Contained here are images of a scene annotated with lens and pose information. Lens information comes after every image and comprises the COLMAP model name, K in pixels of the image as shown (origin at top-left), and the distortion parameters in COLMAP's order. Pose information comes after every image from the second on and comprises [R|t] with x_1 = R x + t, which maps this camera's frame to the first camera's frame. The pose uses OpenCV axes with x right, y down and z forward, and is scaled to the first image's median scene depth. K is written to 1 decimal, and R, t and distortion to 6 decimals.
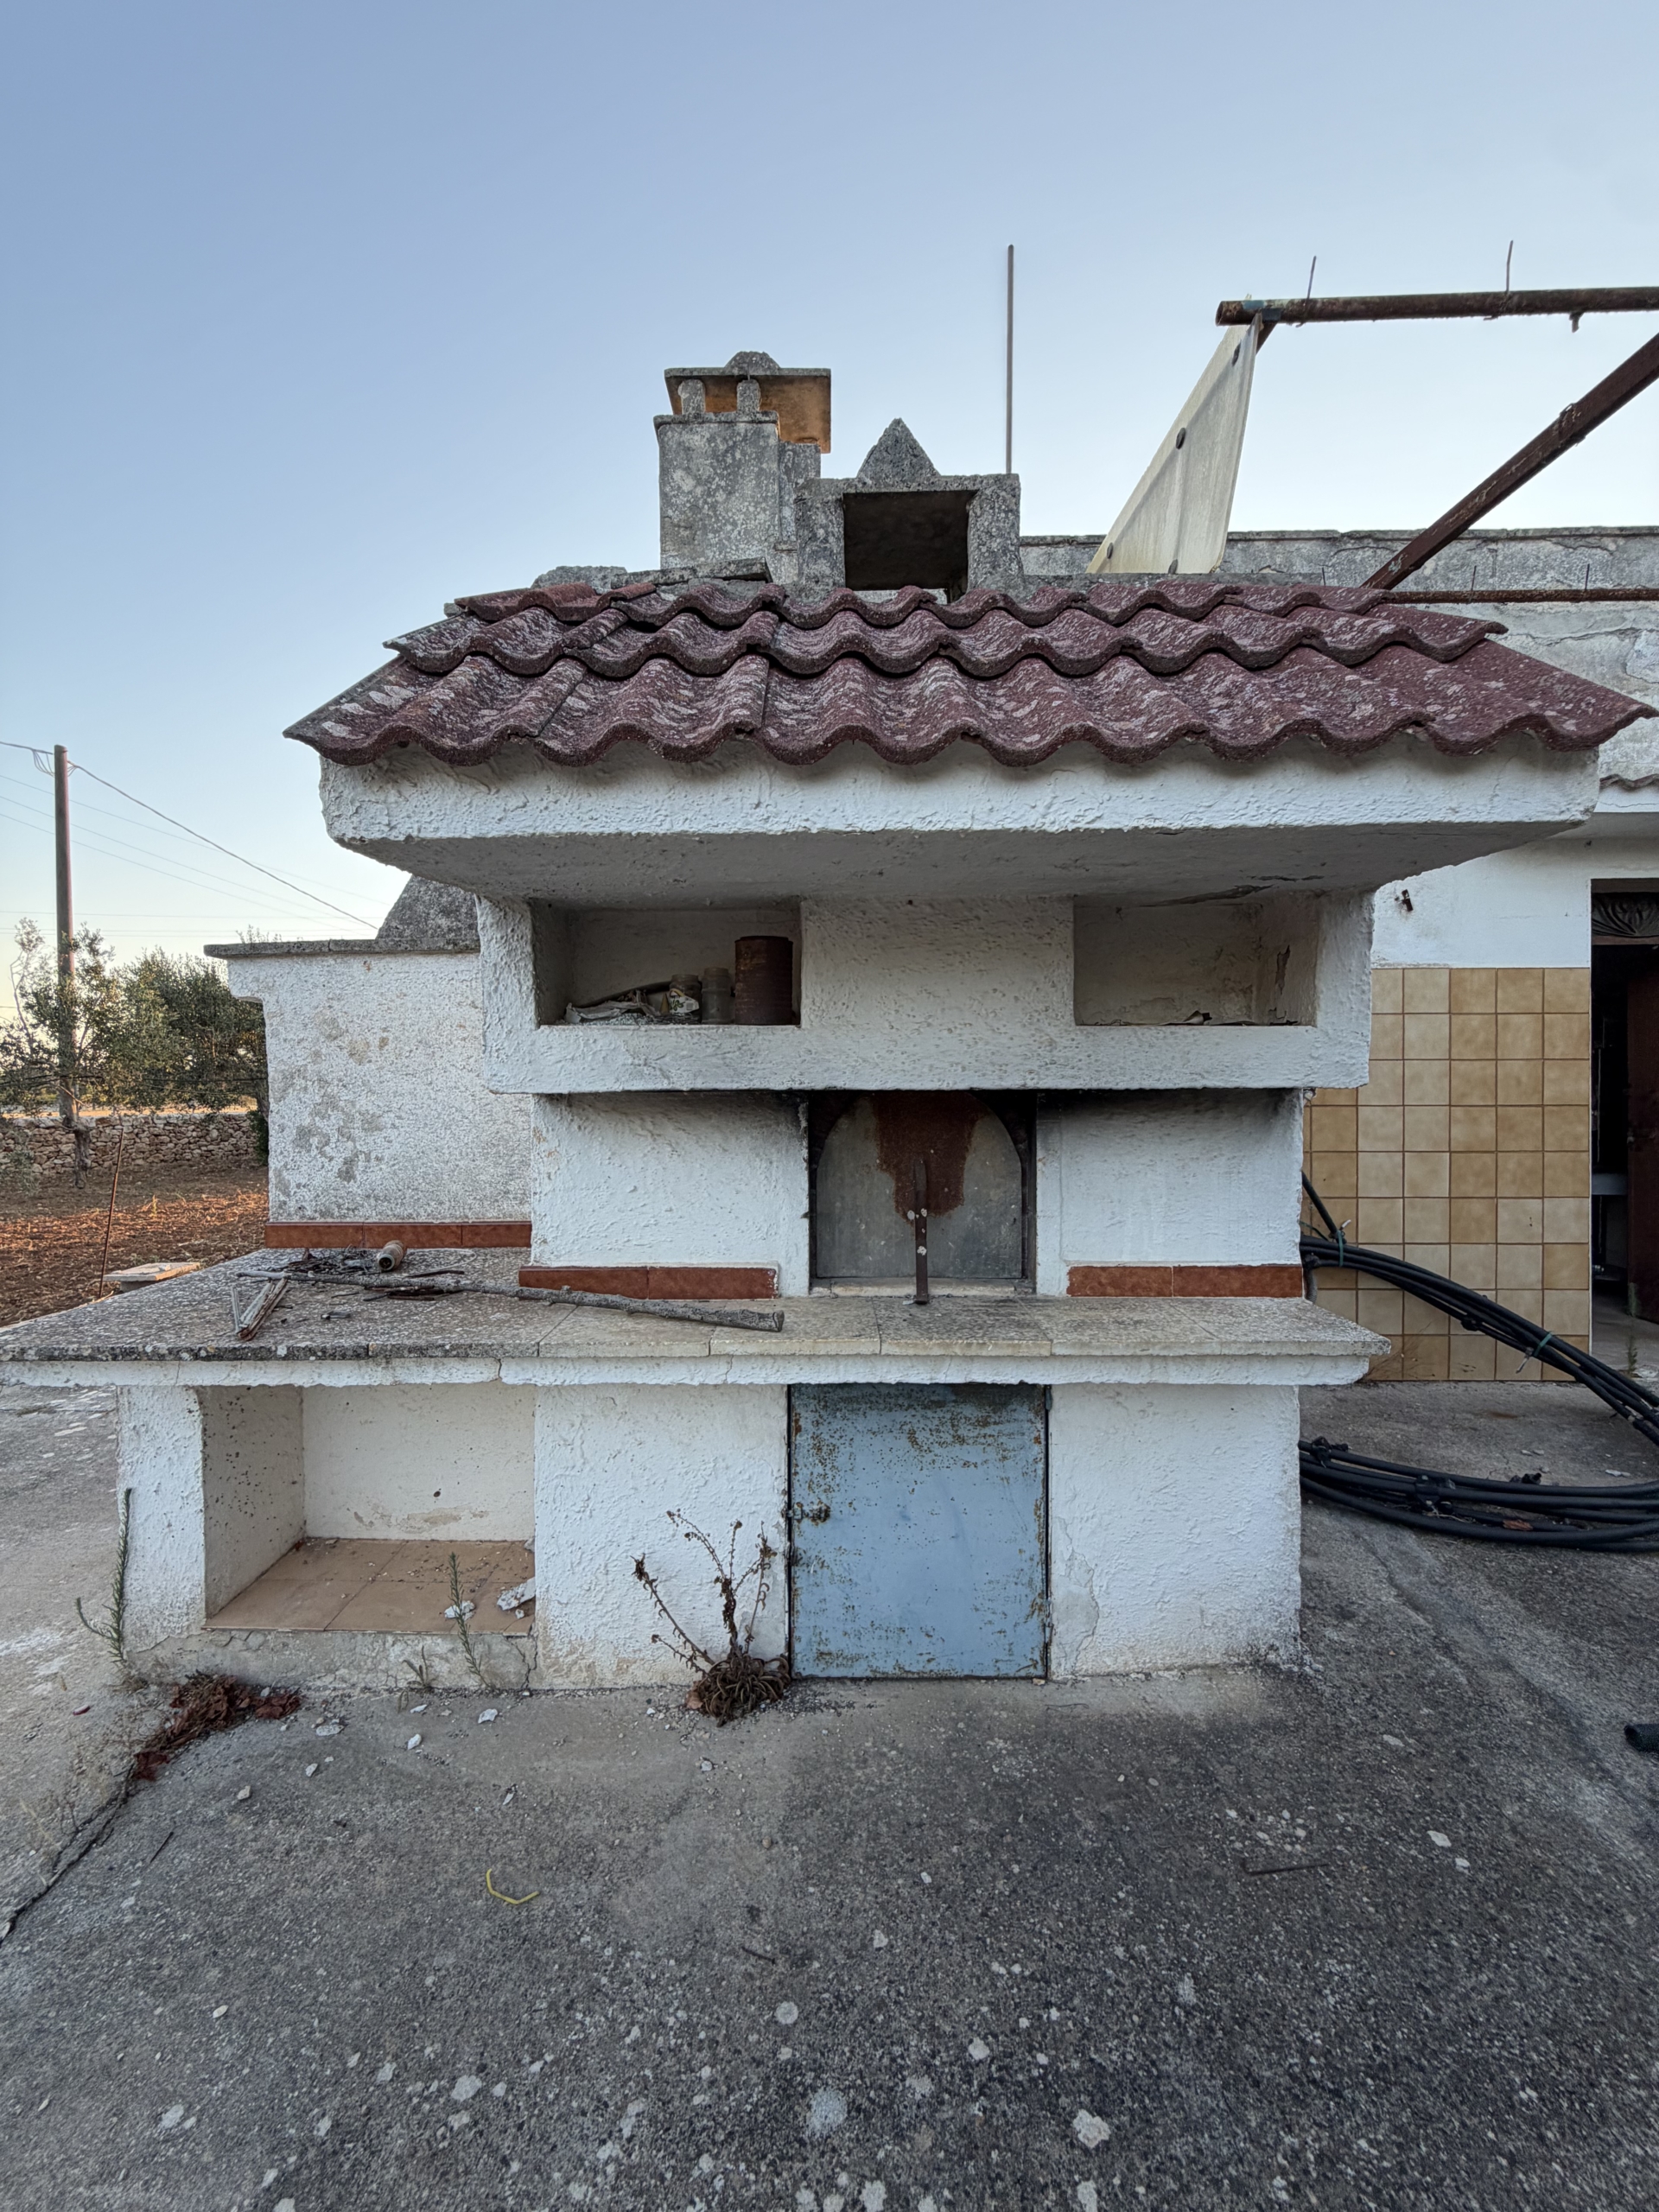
lens RADIAL K [[878.6, 0, 833.0], [0, 878.6, 1096.1], [0, 0, 1]] dist [0.000063, 0.000559]
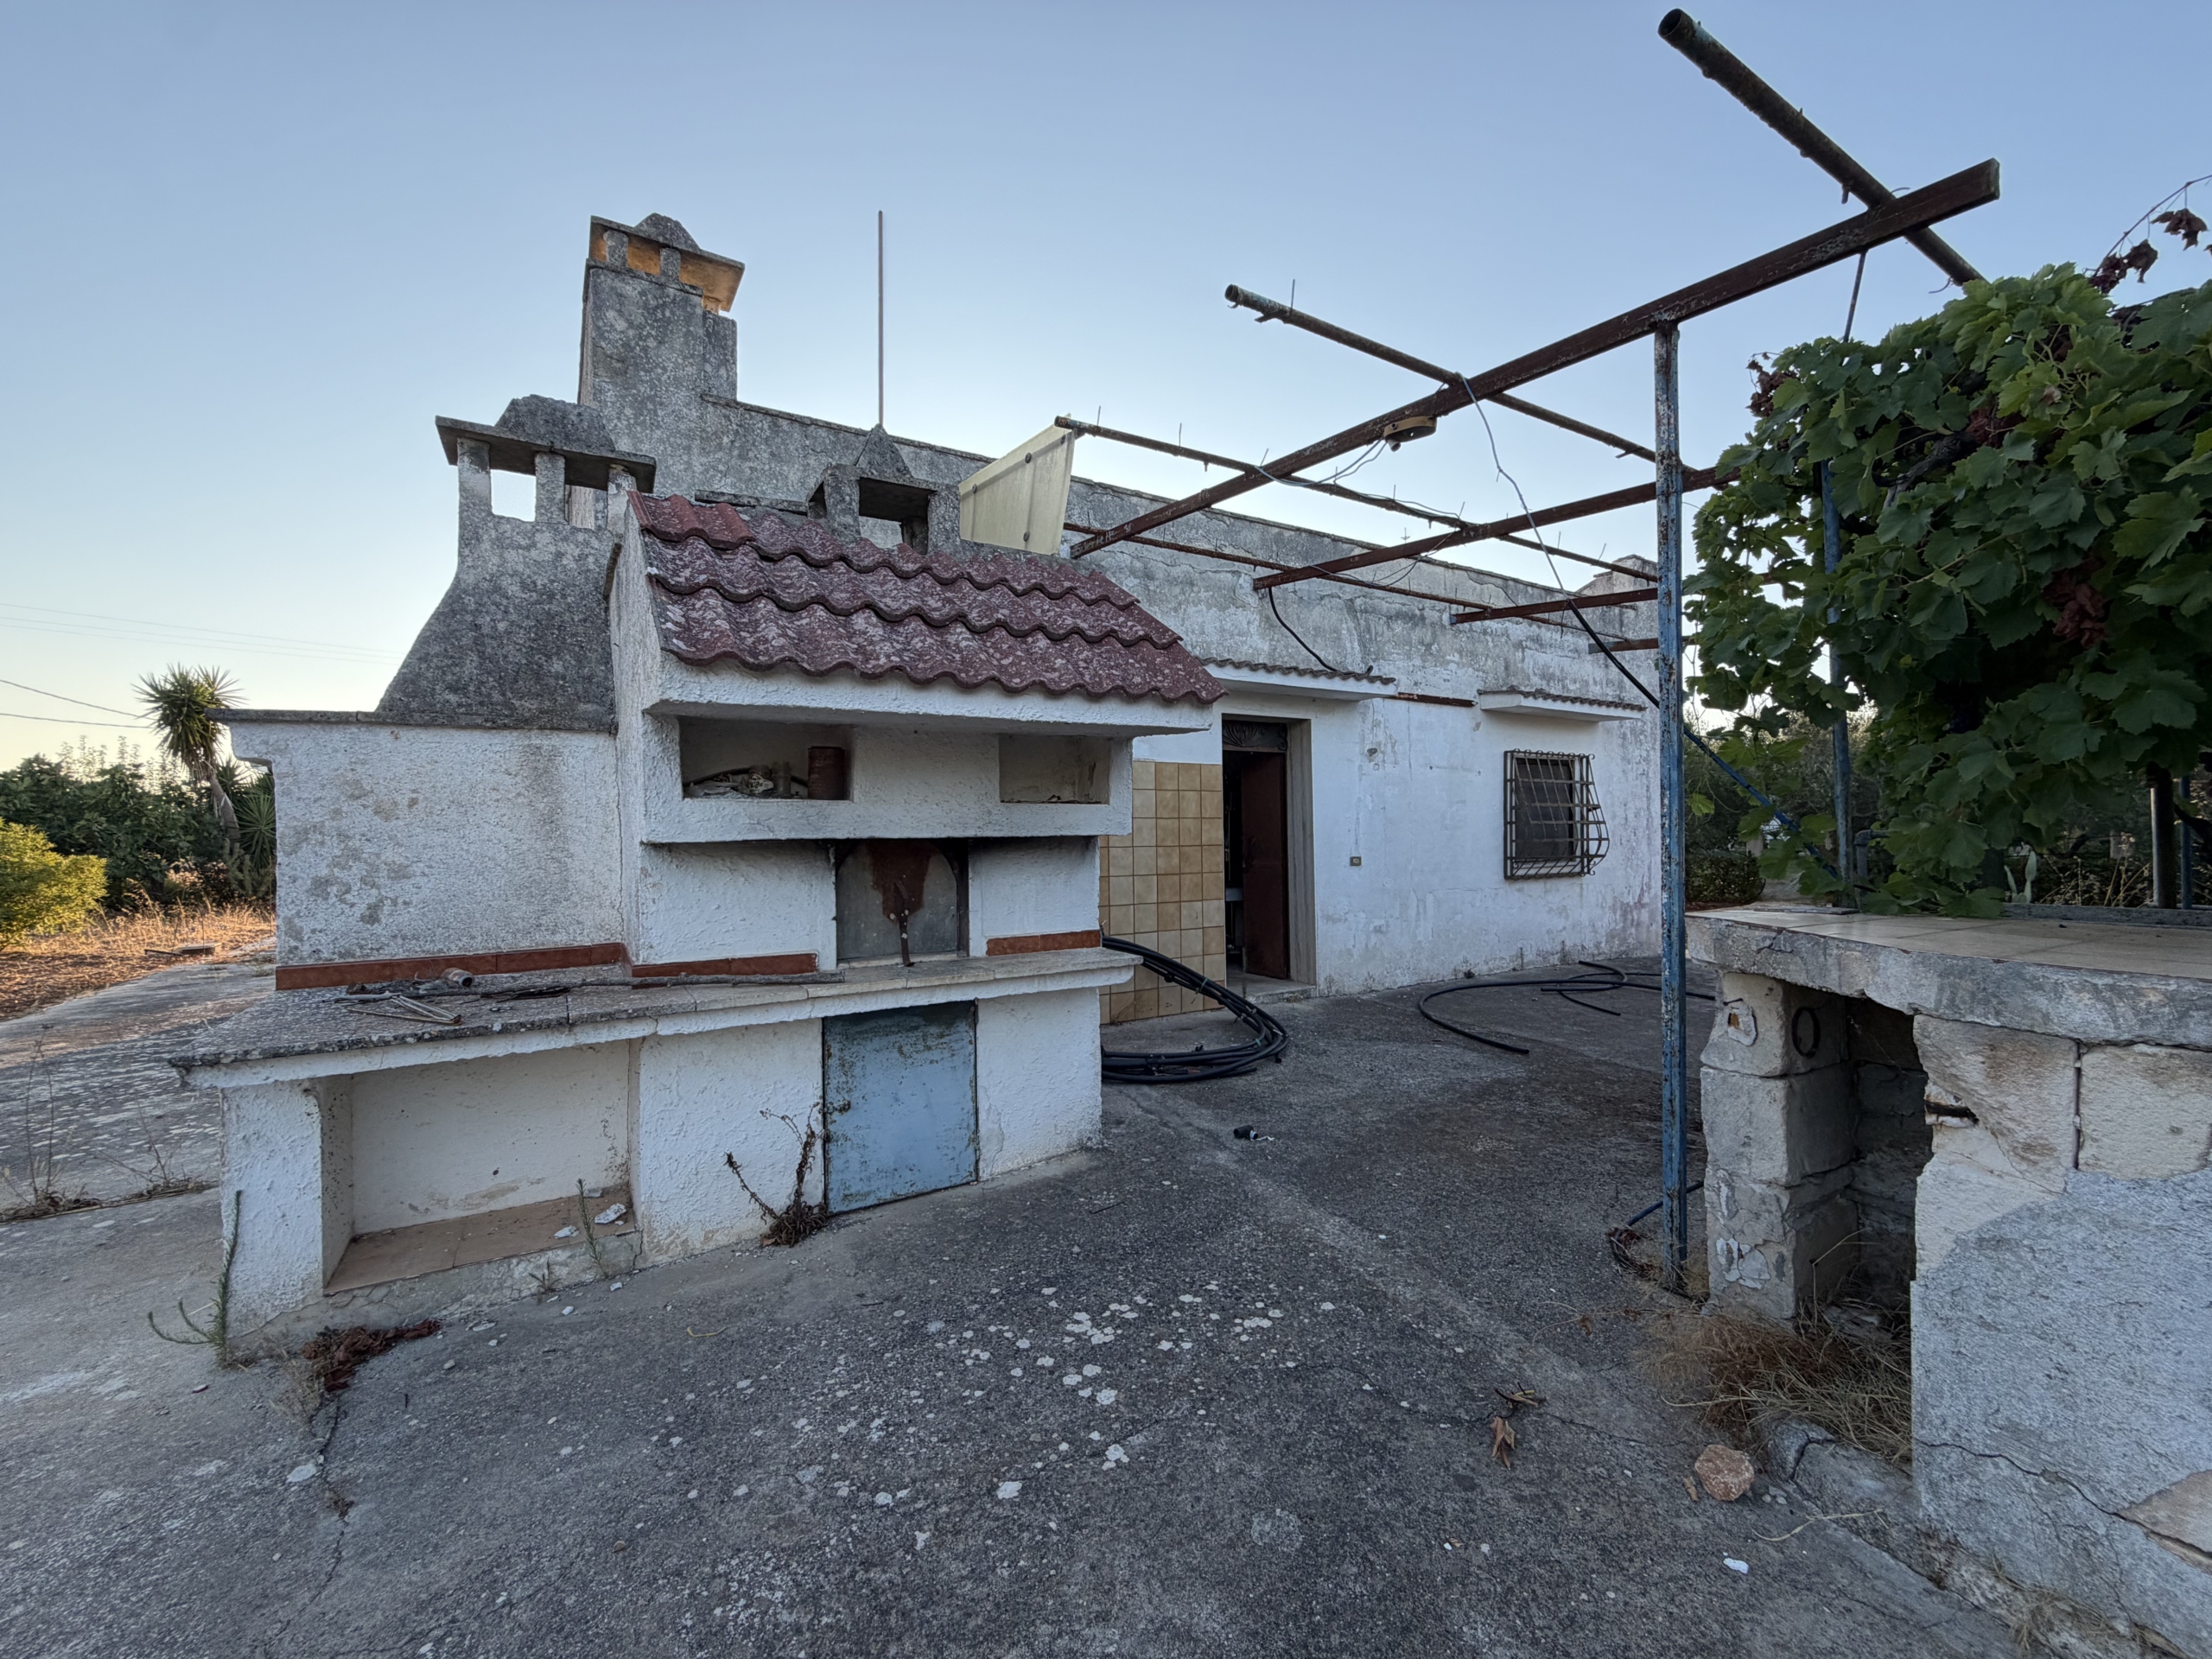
lens RADIAL K [[878.6, 0, 1104.9], [0, 878.6, 829.0], [0, 0, 1]] dist [0.000063, 0.000559]
pose [[0.844008, -0.003291, 0.536321, -0.464039], [0.014253, 0.999766, -0.016296, 0.007794], [-0.536141, 0.021398, 0.843857, -0.593942]]
